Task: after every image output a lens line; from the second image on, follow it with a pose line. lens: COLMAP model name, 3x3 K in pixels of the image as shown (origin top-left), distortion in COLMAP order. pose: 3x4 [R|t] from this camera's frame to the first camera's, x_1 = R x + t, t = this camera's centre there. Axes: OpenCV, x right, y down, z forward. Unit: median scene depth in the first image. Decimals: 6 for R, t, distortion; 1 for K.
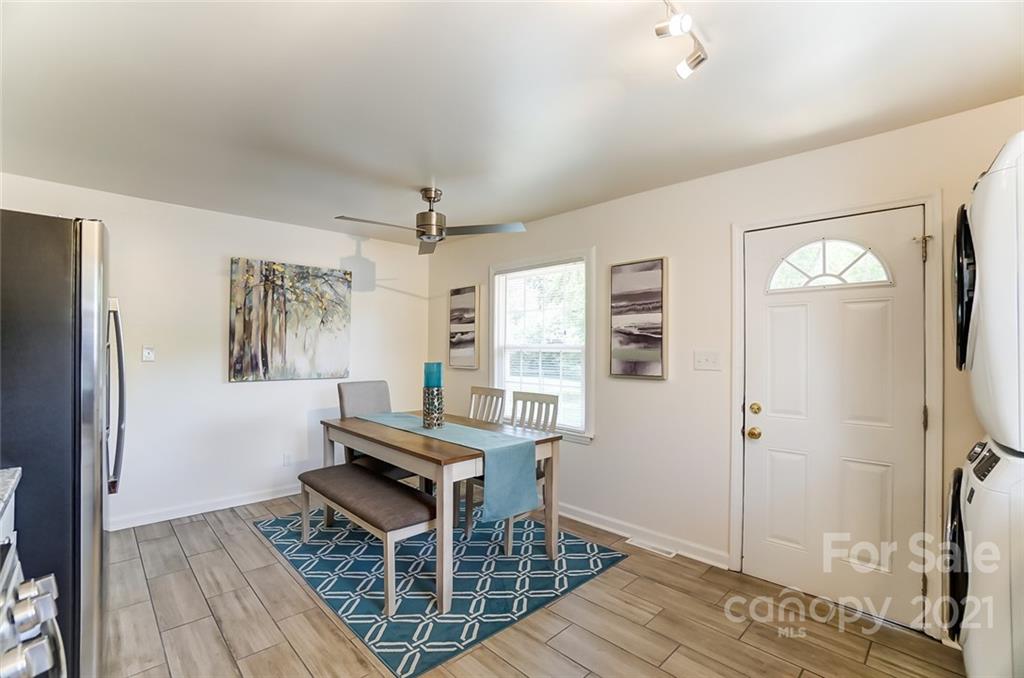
lens RADIAL K [[458.4, 0, 510.2], [0, 458.4, 341.8], [0, 0, 1]] dist [-0.029612, 0.000296]
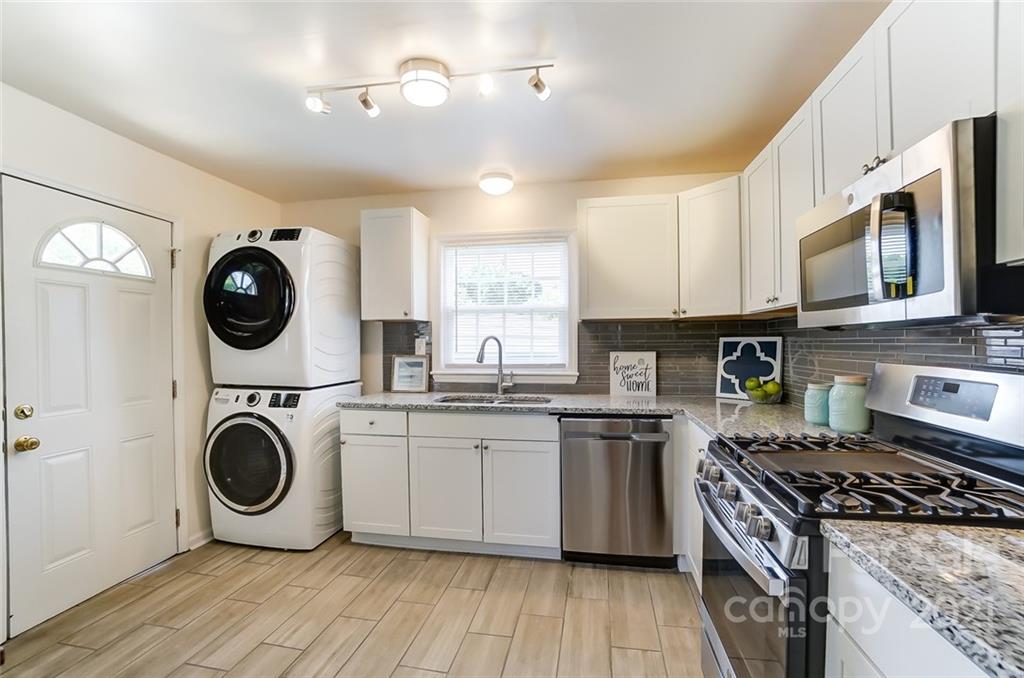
lens RADIAL K [[461.6, 0, 512.1], [0, 461.6, 347.7], [0, 0, 1]] dist [-0.068254, 0.028368]
pose [[-0.579343, -0.016391, 0.814919, -0.485782], [-0.013125, 0.999856, 0.010781, 0.016500], [-0.814978, -0.004450, -0.579475, 0.672722]]
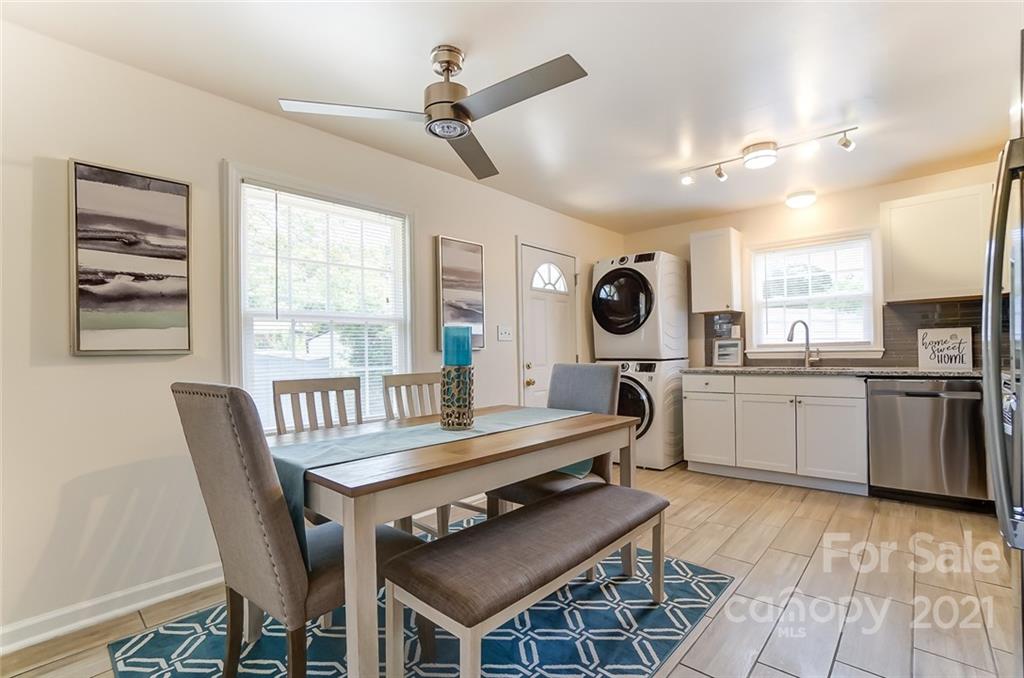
lens RADIAL K [[463.5, 0, 512.4], [0, 463.5, 353.6], [0, 0, 1]] dist [-0.070213, 0.027698]
pose [[-0.063812, -0.010712, 0.997904, -0.857151], [0.004335, 0.999930, 0.011011, 0.080512], [-0.997952, 0.005029, -0.063761, 1.017179]]
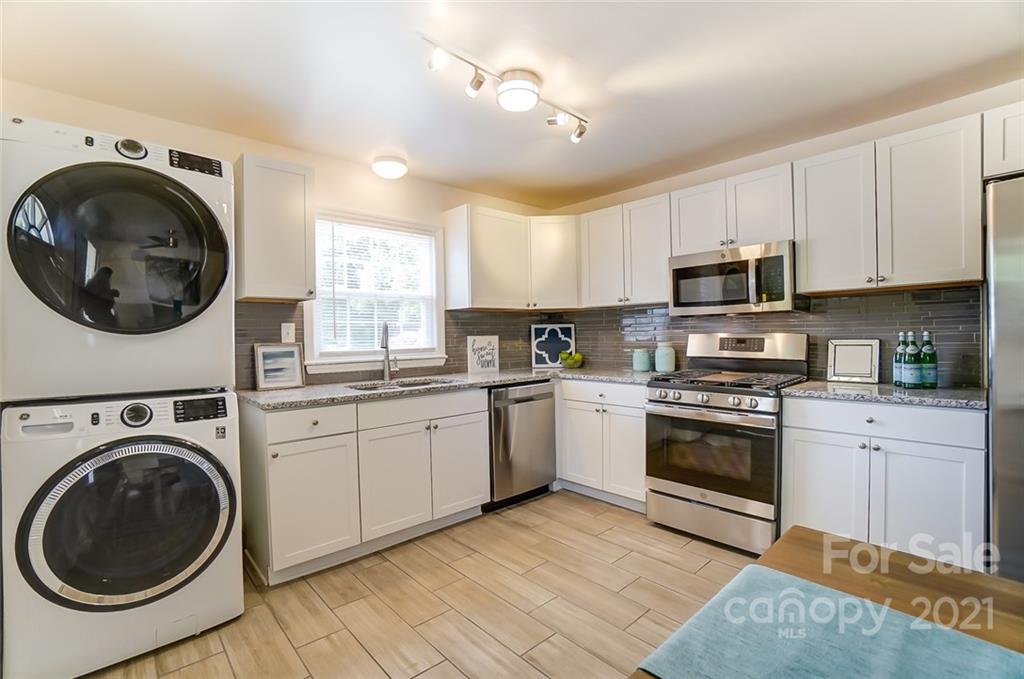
lens RADIAL K [[458.4, 0, 510.2], [0, 458.4, 342.3], [0, 0, 1]] dist [-0.029612, 0.000296]
pose [[-0.999454, 0.007535, 0.032174, 0.096343], [0.007545, 0.999972, 0.000190, 0.051889], [-0.032172, 0.000432, -0.999482, 1.123204]]
